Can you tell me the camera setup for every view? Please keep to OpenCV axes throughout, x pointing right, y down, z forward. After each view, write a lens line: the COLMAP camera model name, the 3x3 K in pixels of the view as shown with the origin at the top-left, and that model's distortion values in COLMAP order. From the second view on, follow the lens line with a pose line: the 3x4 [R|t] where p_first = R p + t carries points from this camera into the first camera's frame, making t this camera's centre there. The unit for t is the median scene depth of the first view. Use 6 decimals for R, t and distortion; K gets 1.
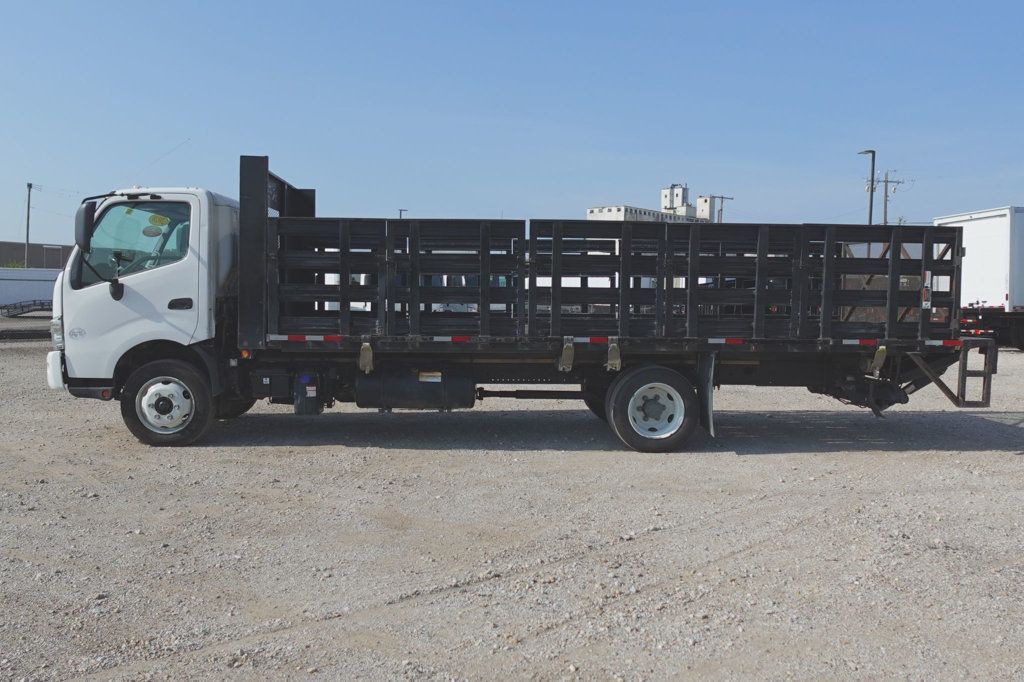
lens RADIAL K [[814.4, 0, 512.8], [0, 814.4, 342.3], [0, 0, 1]] dist [-0.019074, 0.018333]
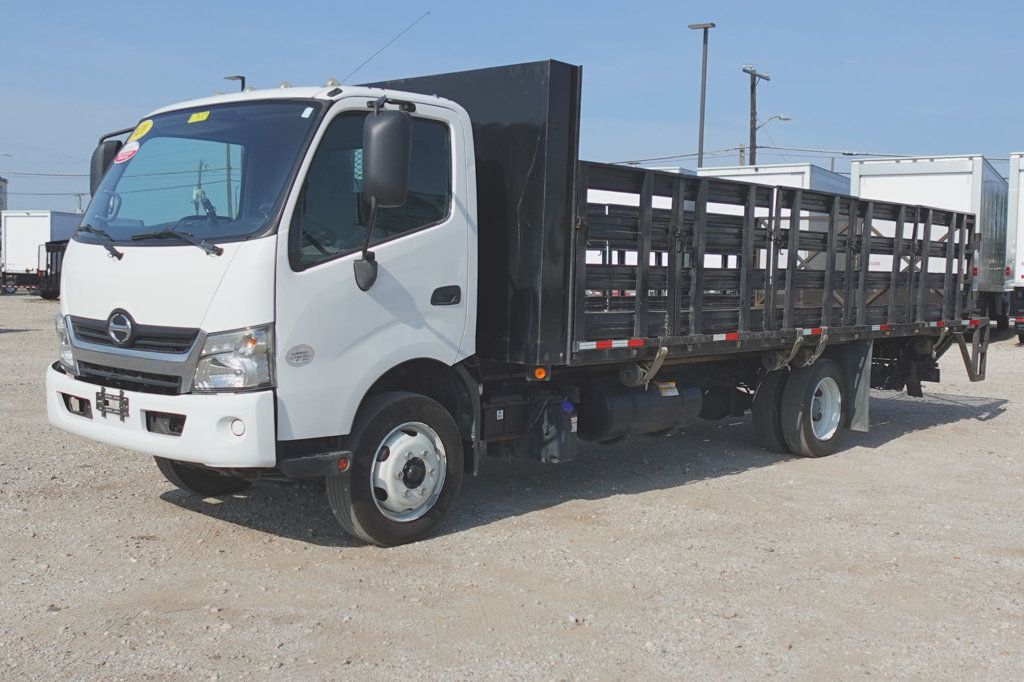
lens RADIAL K [[1101.2, 0, 506.2], [0, 1101.2, 343.3], [0, 0, 1]] dist [-0.005520, 0.000000]
pose [[0.718038, -0.044417, 0.694585, -0.929813], [0.029950, 0.999009, 0.032924, -0.037668], [-0.695359, -0.002838, 0.718657, 0.397601]]
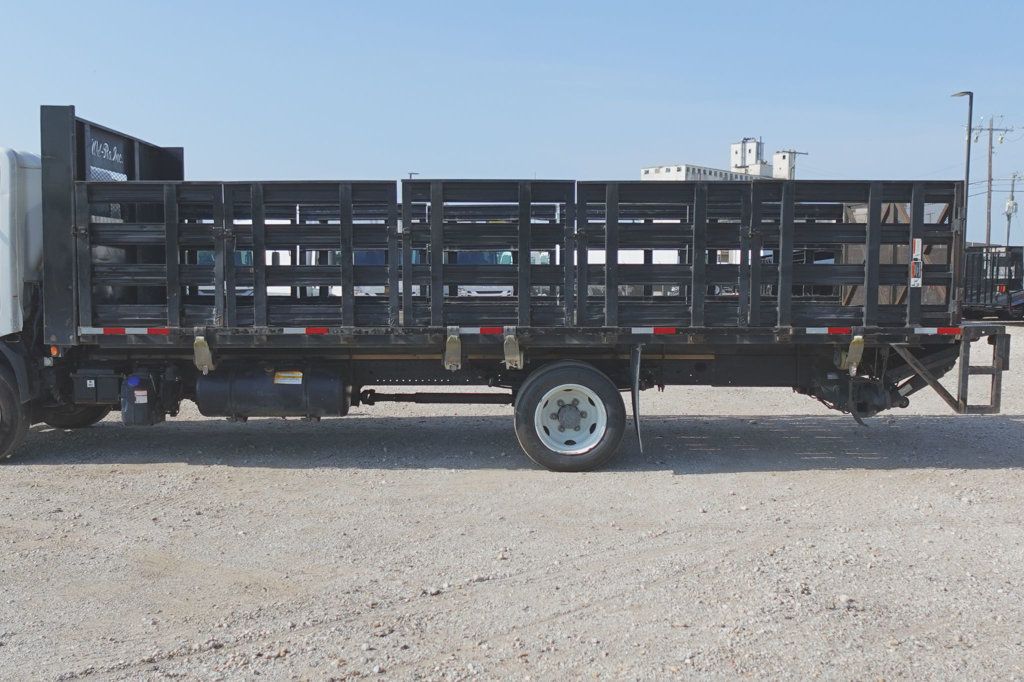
lens RADIAL K [[960.4, 0, 512.0], [0, 960.4, 340.2], [0, 0, 1]] dist [-0.014026, 0.000000]
pose [[0.999009, -0.006739, -0.044002, 0.166632], [0.007312, 0.999891, 0.012861, -0.005368], [0.043910, -0.013170, 0.998949, 0.065707]]
